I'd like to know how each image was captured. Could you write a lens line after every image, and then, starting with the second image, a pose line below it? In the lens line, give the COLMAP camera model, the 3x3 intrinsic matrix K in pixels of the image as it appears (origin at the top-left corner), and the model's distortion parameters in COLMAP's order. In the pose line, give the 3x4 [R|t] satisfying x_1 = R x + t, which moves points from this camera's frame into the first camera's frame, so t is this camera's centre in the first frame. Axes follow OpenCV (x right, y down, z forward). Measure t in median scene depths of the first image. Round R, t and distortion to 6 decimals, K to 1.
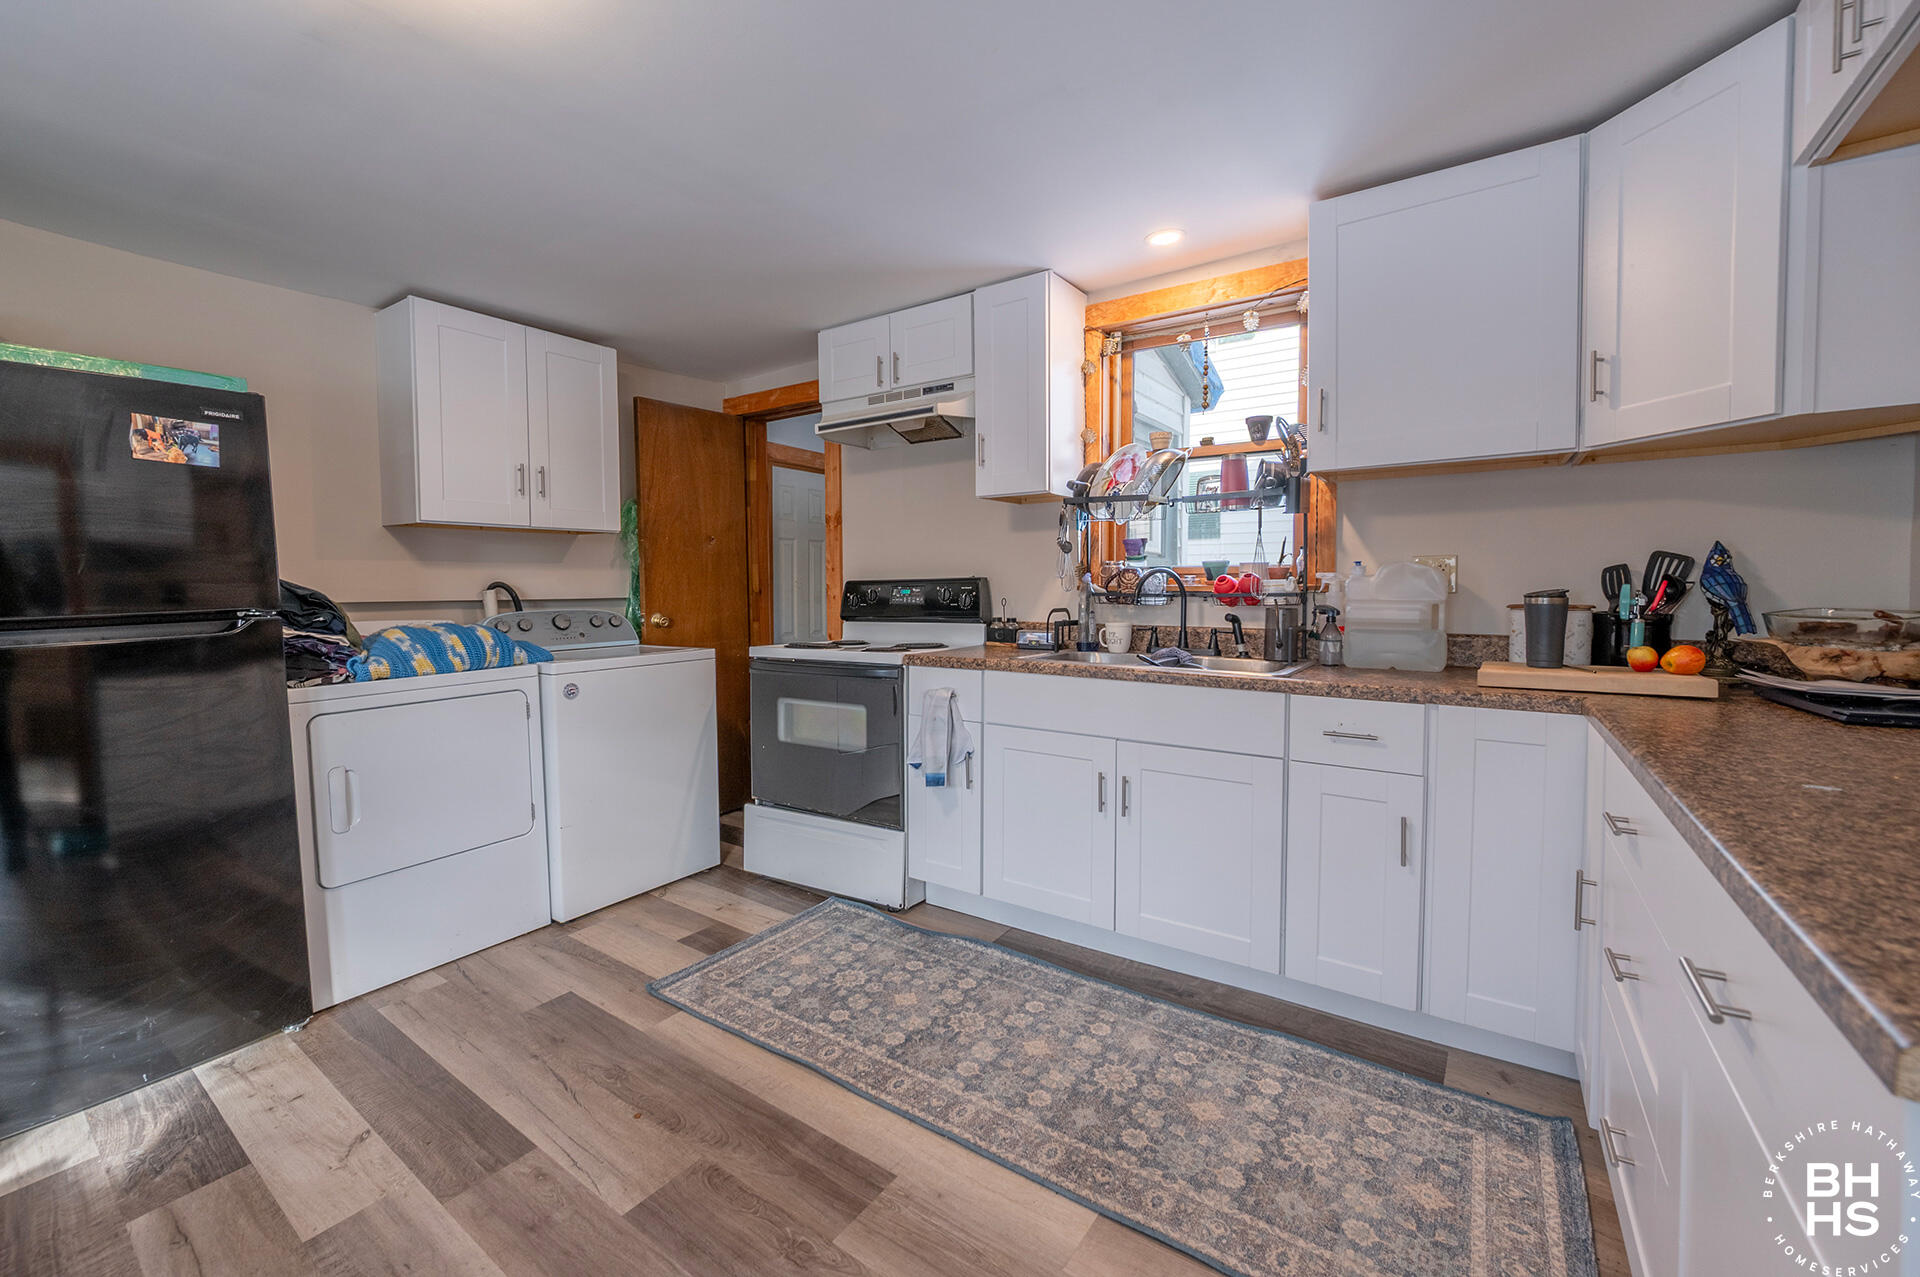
lens RADIAL K [[770.7, 0, 899.8], [0, 770.7, 616.2], [0, 0, 1]] dist [-0.001728, -0.000597]
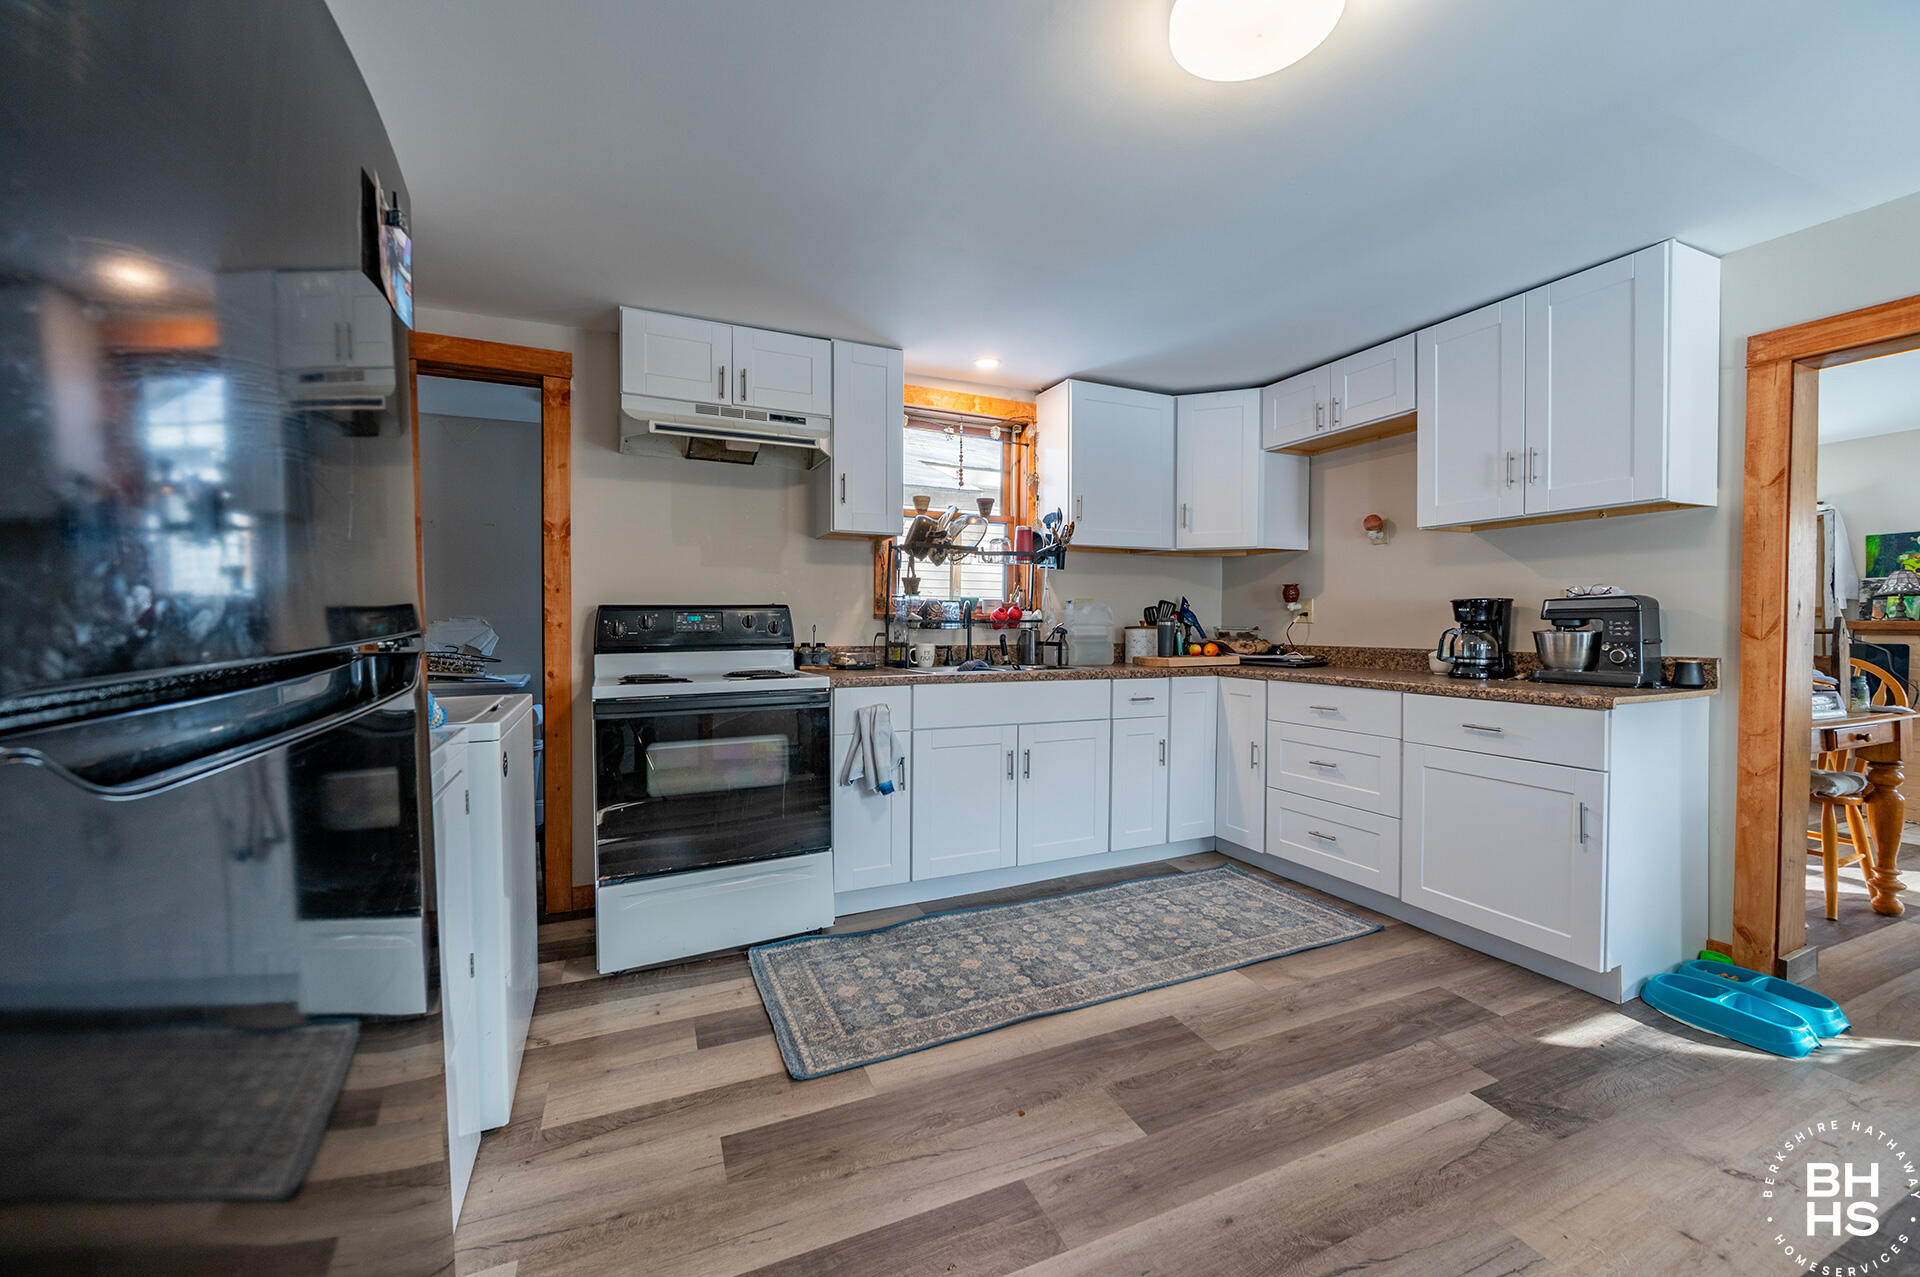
lens RADIAL K [[770.7, 0, 956.6], [0, 770.7, 637.3], [0, 0, 1]] dist [-0.001728, -0.000597]
pose [[0.489854, -0.012774, 0.871711, -1.006517], [0.028721, 0.999586, -0.001491, 0.002071], [-0.871331, 0.025767, 0.490019, 0.428895]]
